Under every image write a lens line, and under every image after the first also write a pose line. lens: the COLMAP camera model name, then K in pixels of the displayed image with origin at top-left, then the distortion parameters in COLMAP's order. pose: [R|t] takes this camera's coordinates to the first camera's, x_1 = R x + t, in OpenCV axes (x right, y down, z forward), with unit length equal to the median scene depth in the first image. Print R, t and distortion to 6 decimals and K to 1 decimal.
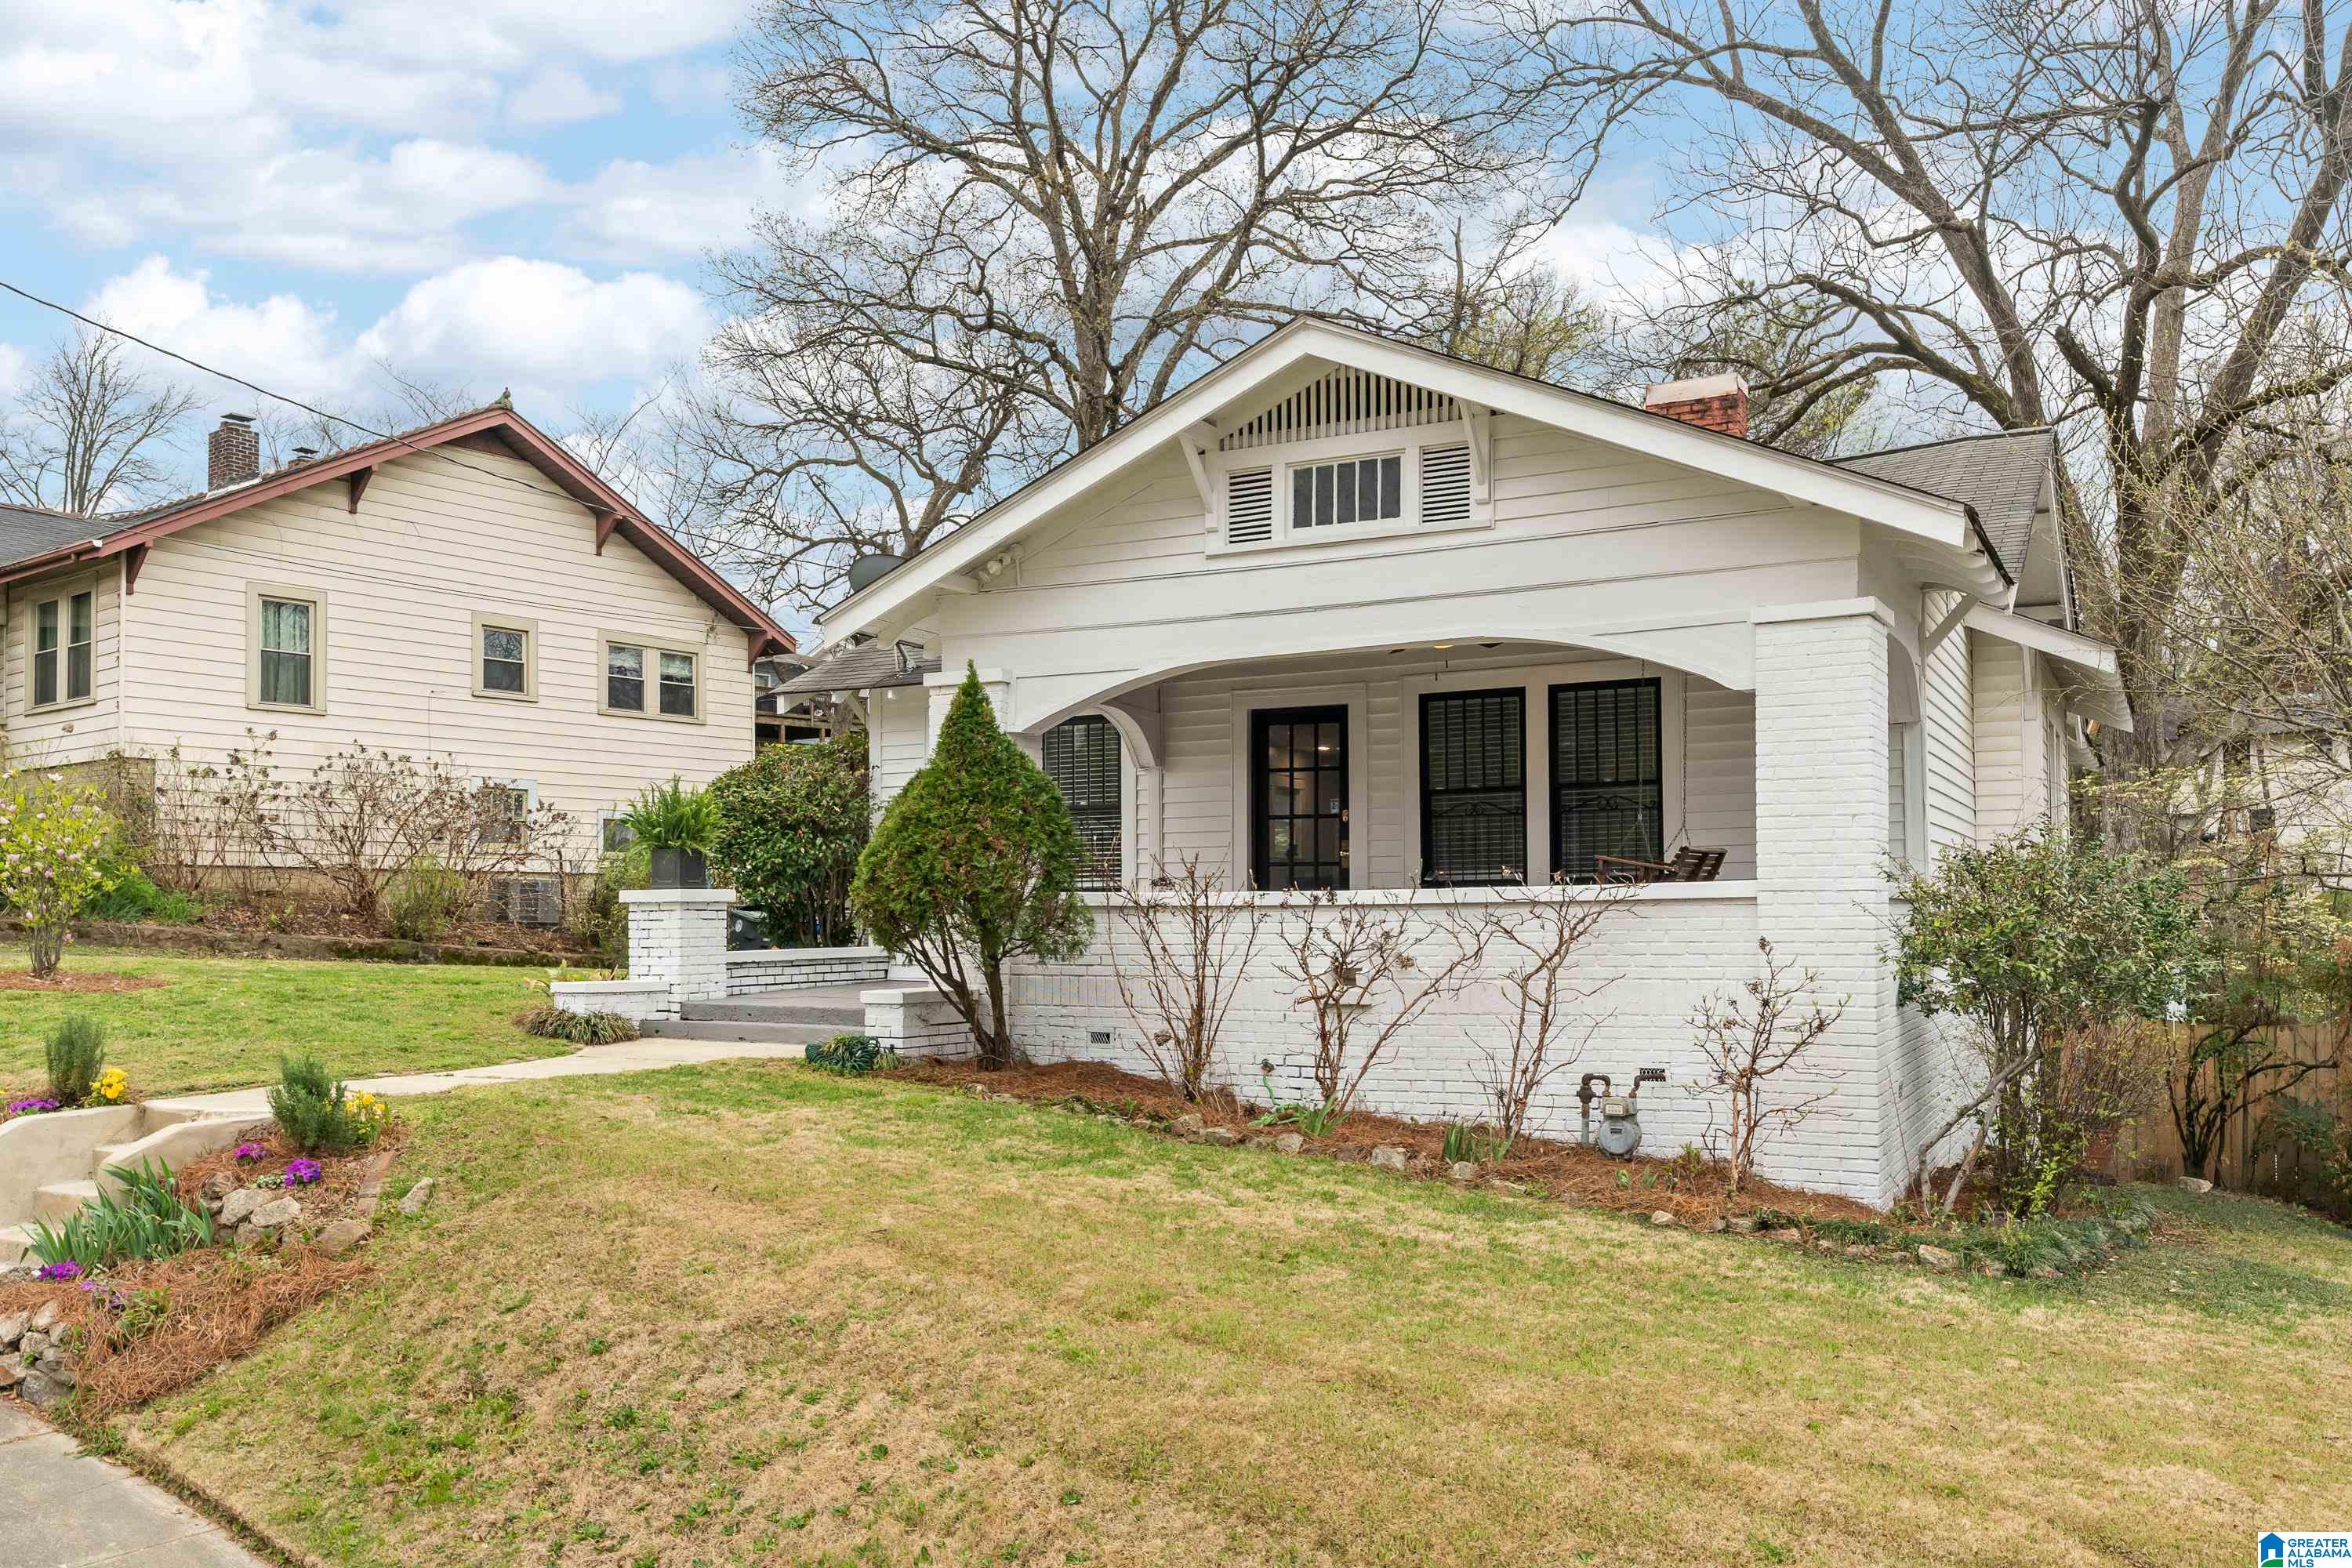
lens RADIAL K [[1884.9, 0, 1182.5], [0, 1884.9, 794.3], [0, 0, 1]] dist [0.009842, 0.004212]
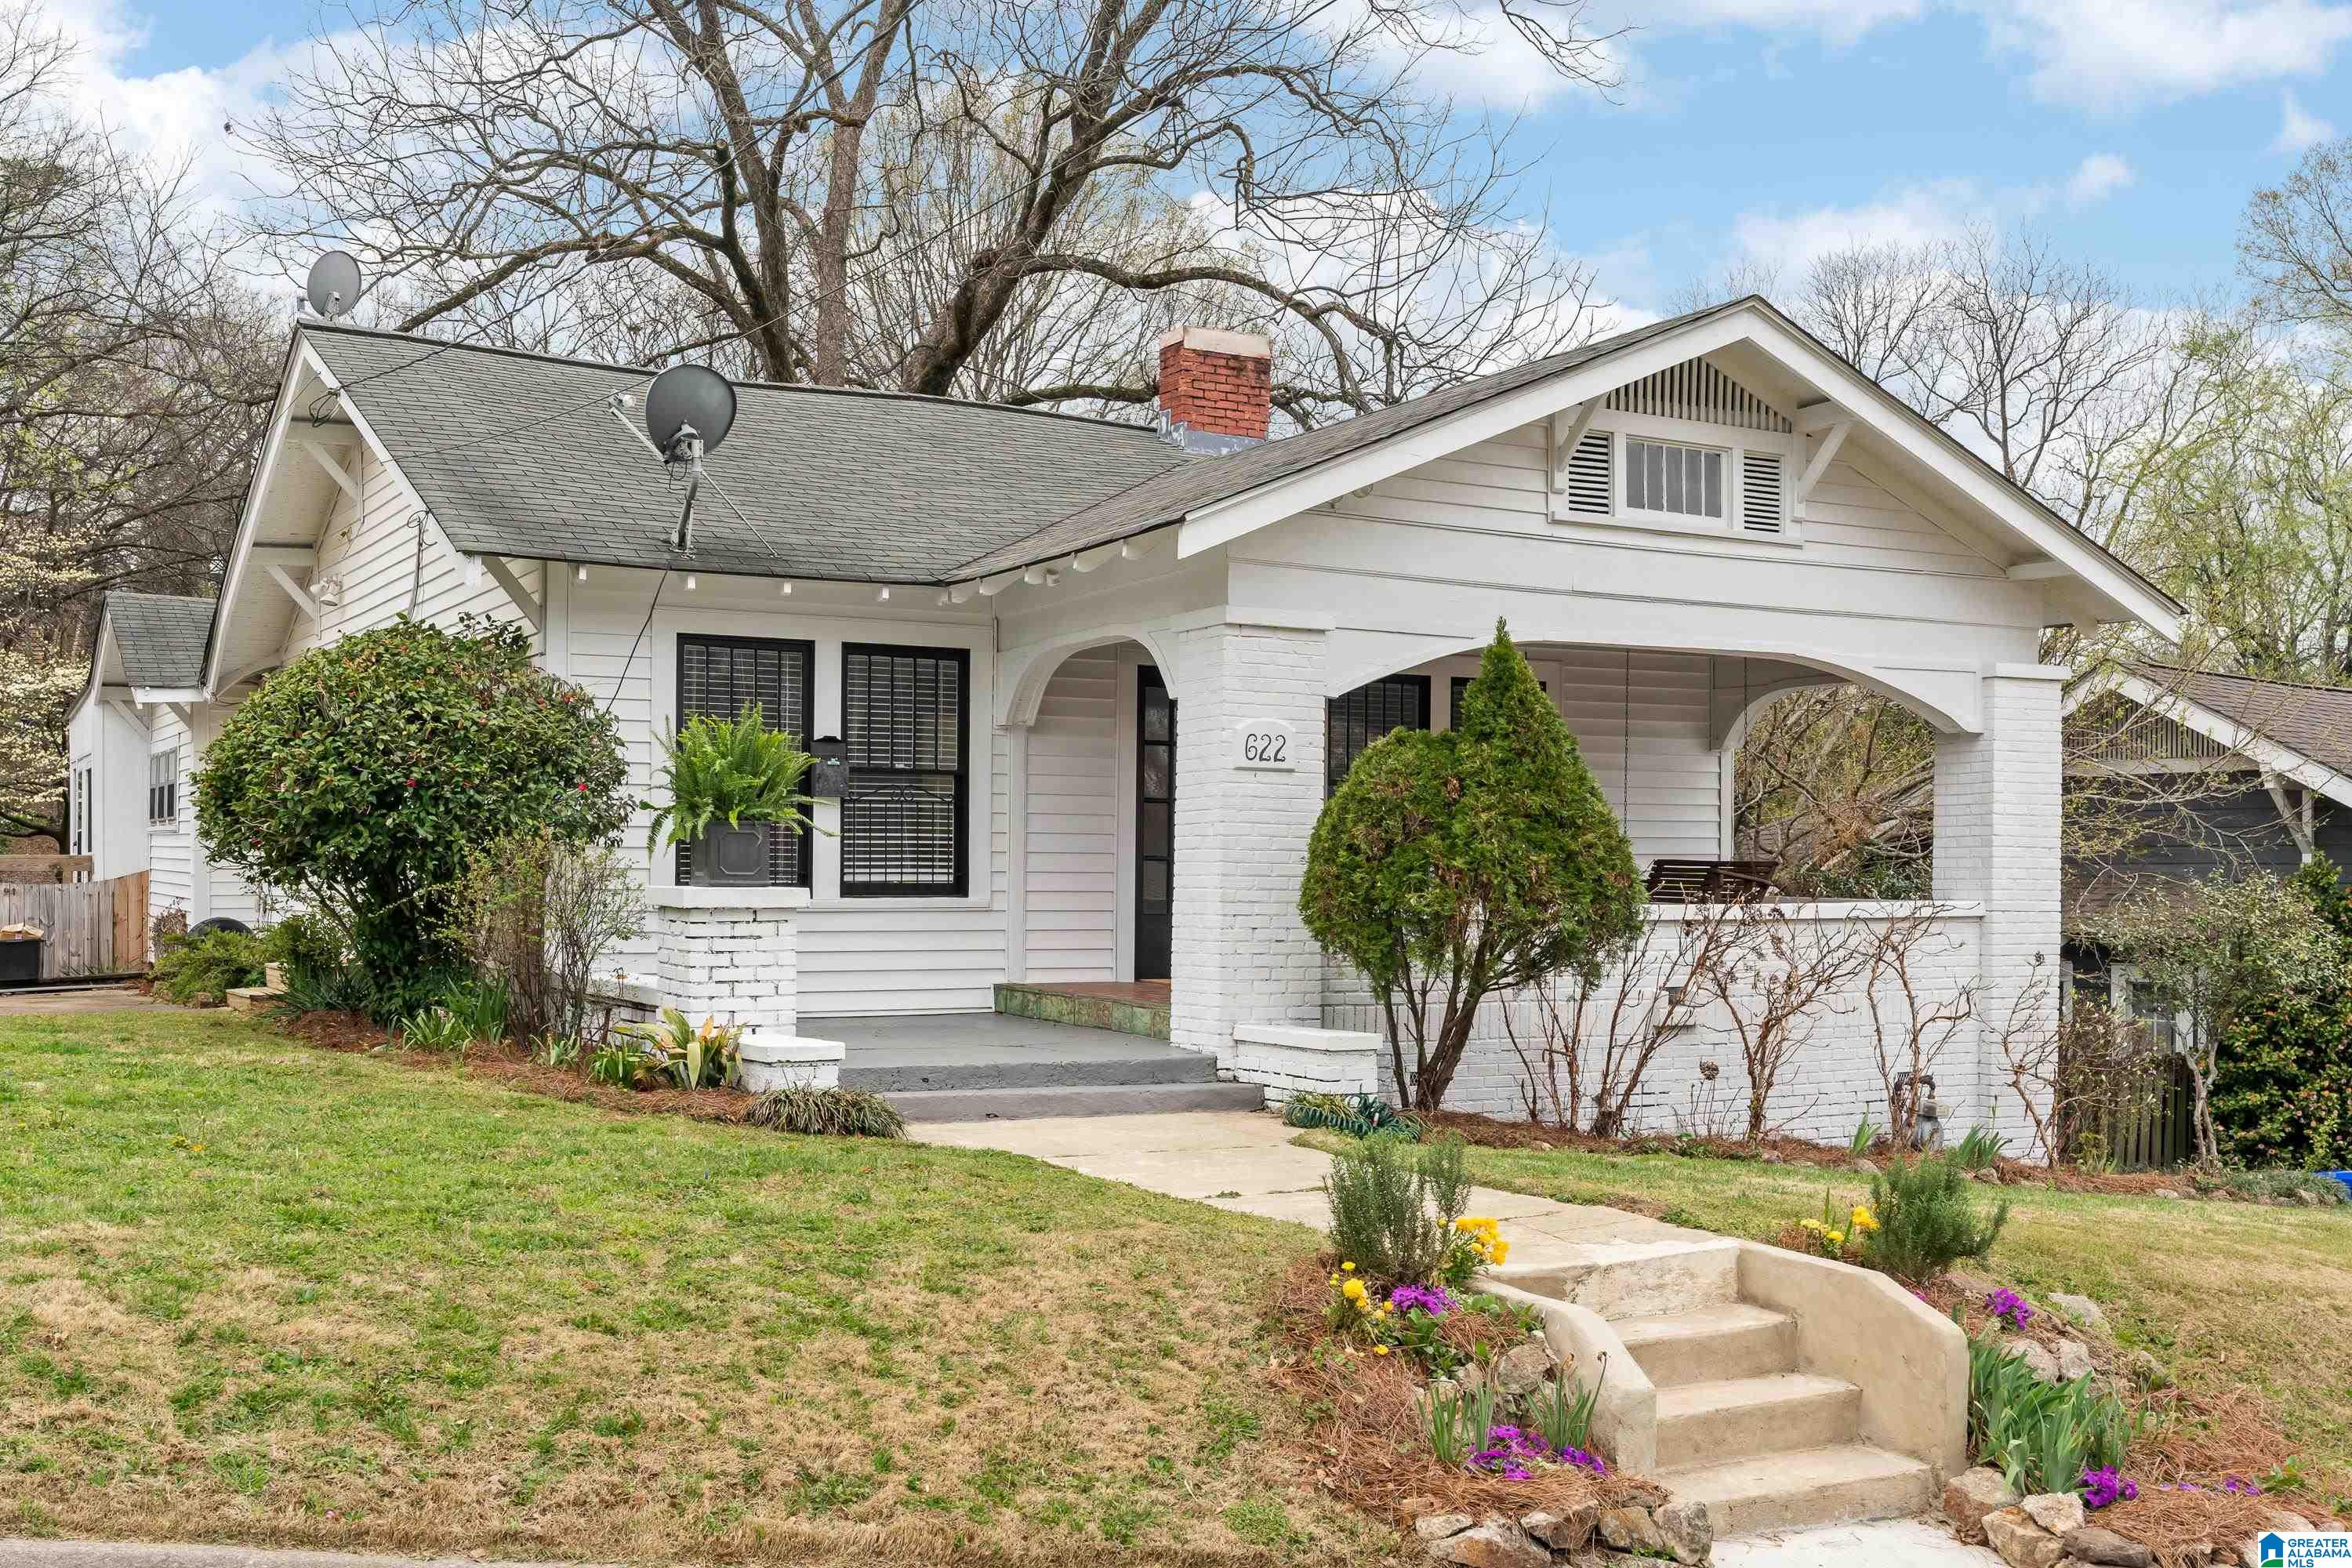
lens RADIAL K [[2379.0, 0, 1173.5], [0, 2379.0, 790.6], [0, 0, 1]] dist [0.059700, 0.000000]
pose [[0.536142, 0.040520, 0.843155, -1.038750], [-0.065246, 0.997848, -0.006466, 0.018090], [-0.841602, -0.051545, 0.537632, 0.563136]]
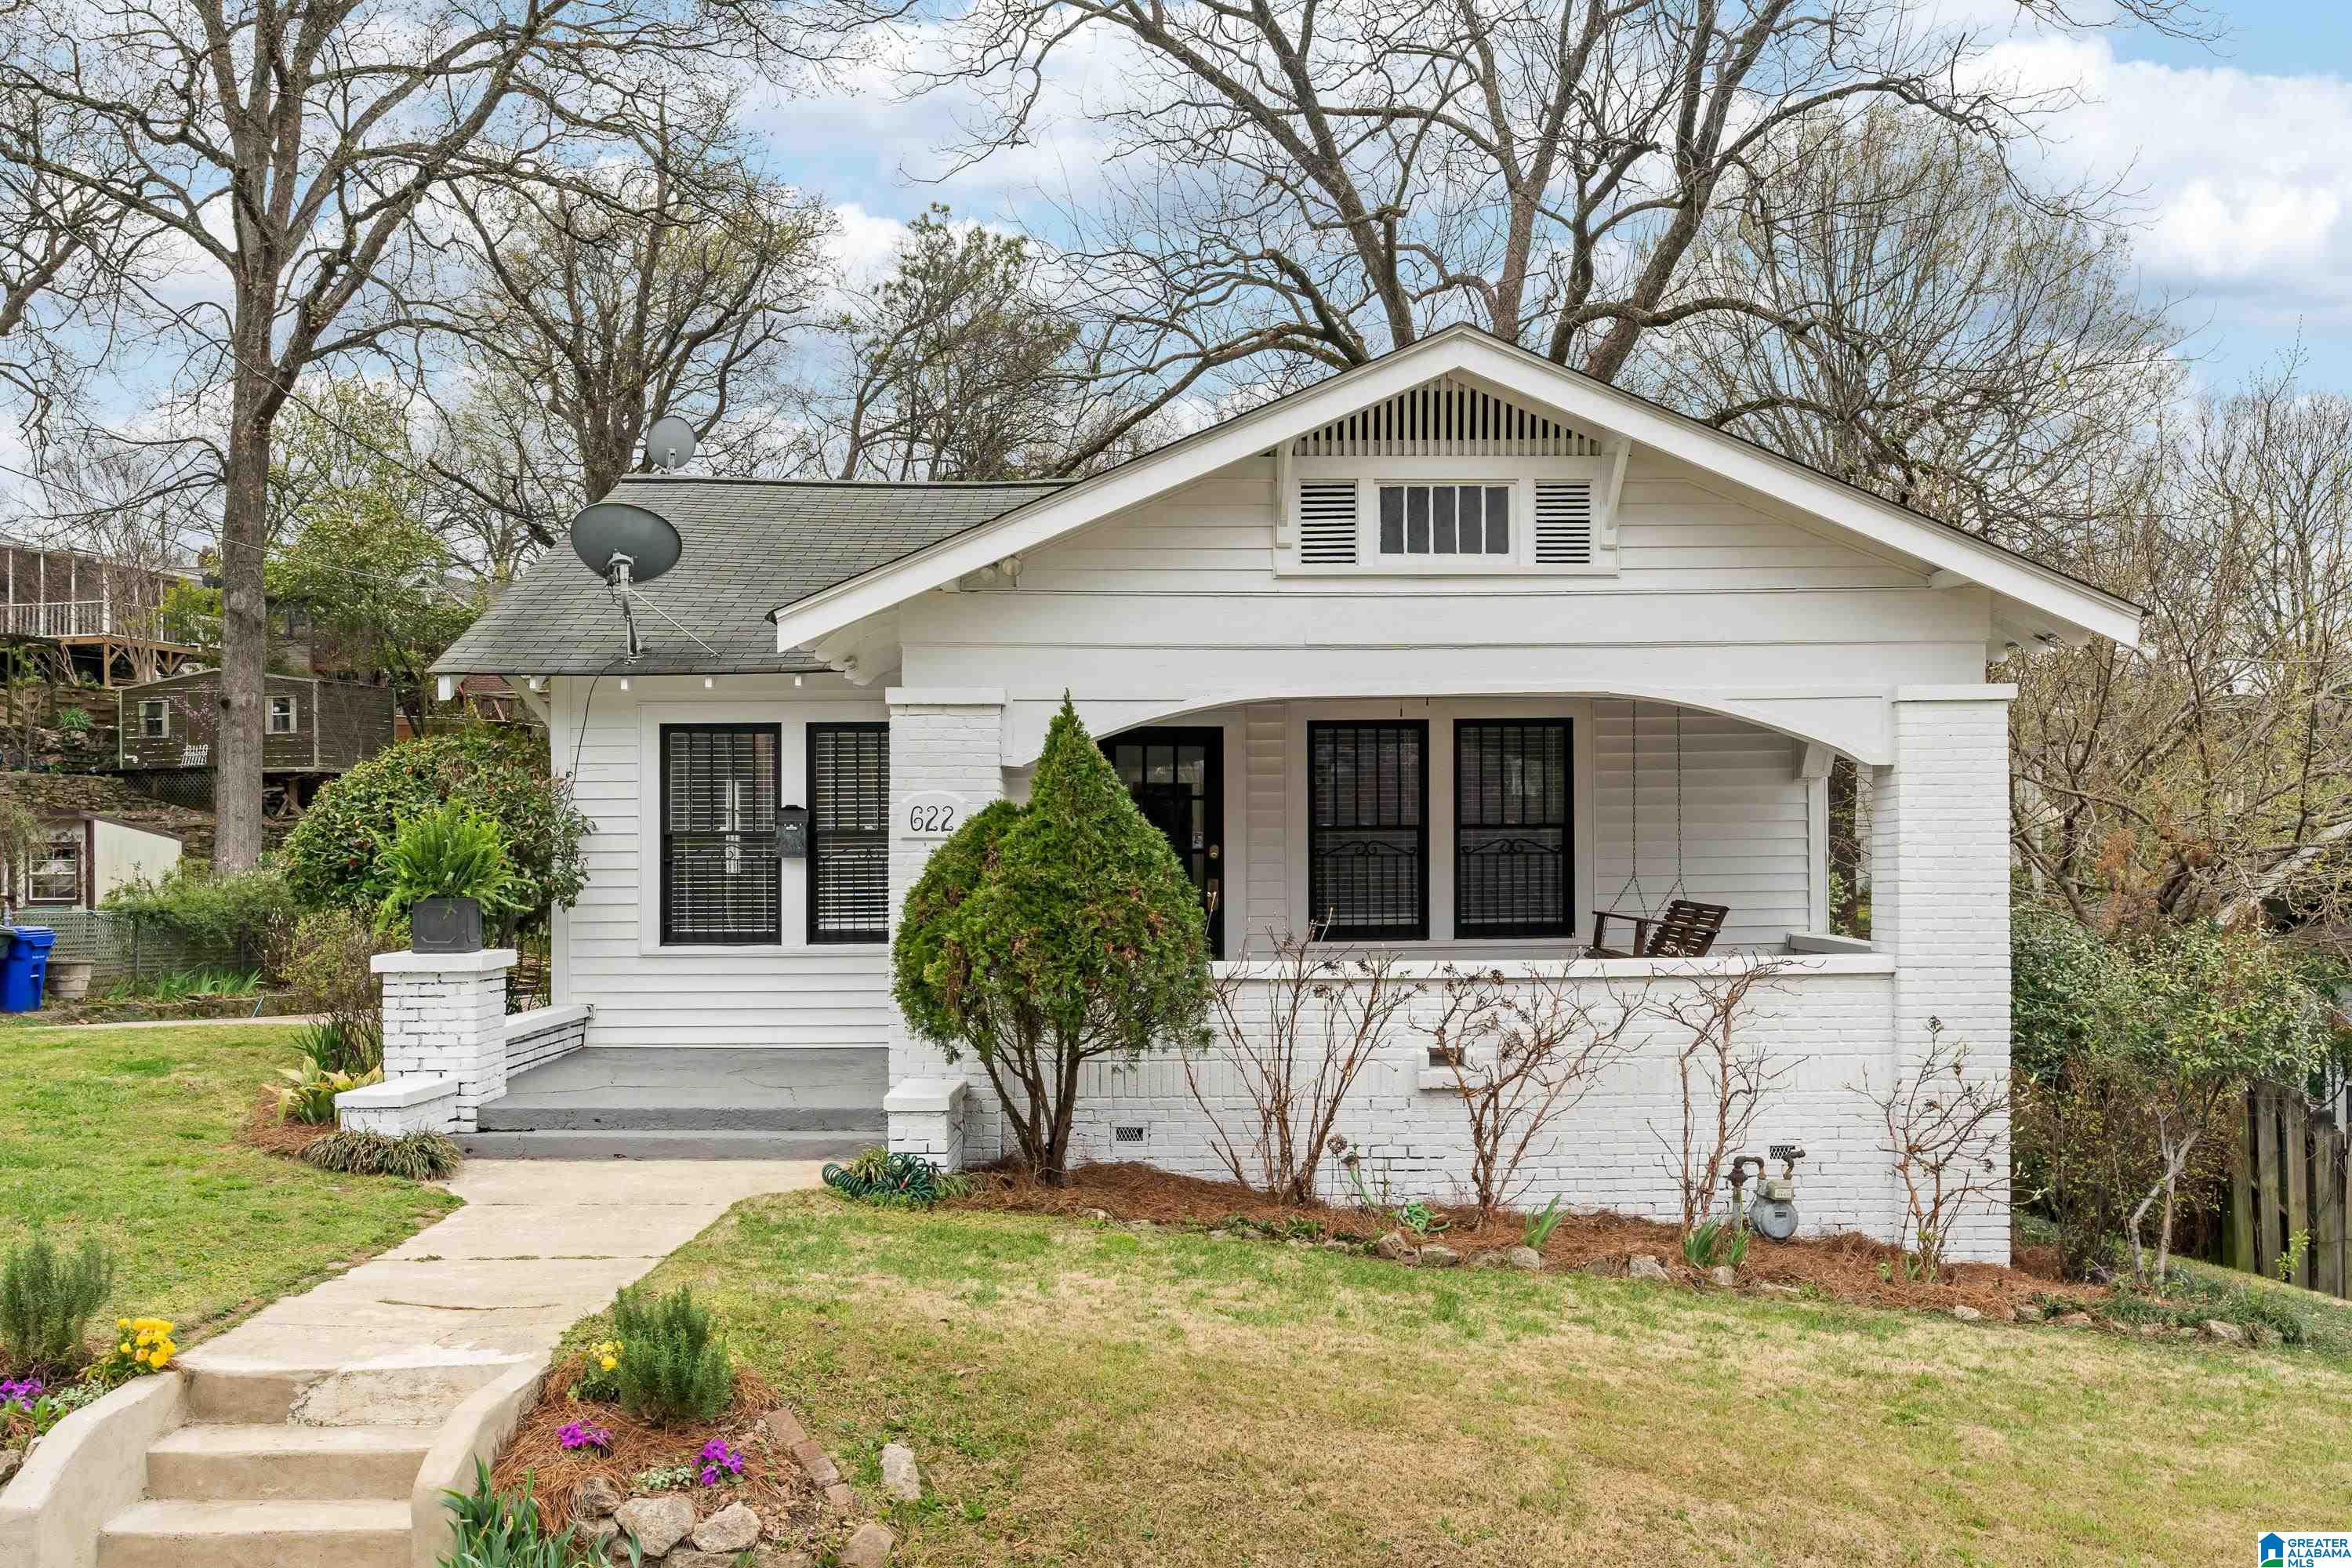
lens RADIAL K [[2069.4, 0, 1176.4], [0, 2069.4, 785.5], [0, 0, 1]] dist [0.008169, -0.006951]
pose [[0.880450, 0.017503, 0.473816, -0.491510], [-0.031055, 0.999301, 0.020792, -0.049573], [-0.473121, -0.033021, 0.880379, 0.185676]]
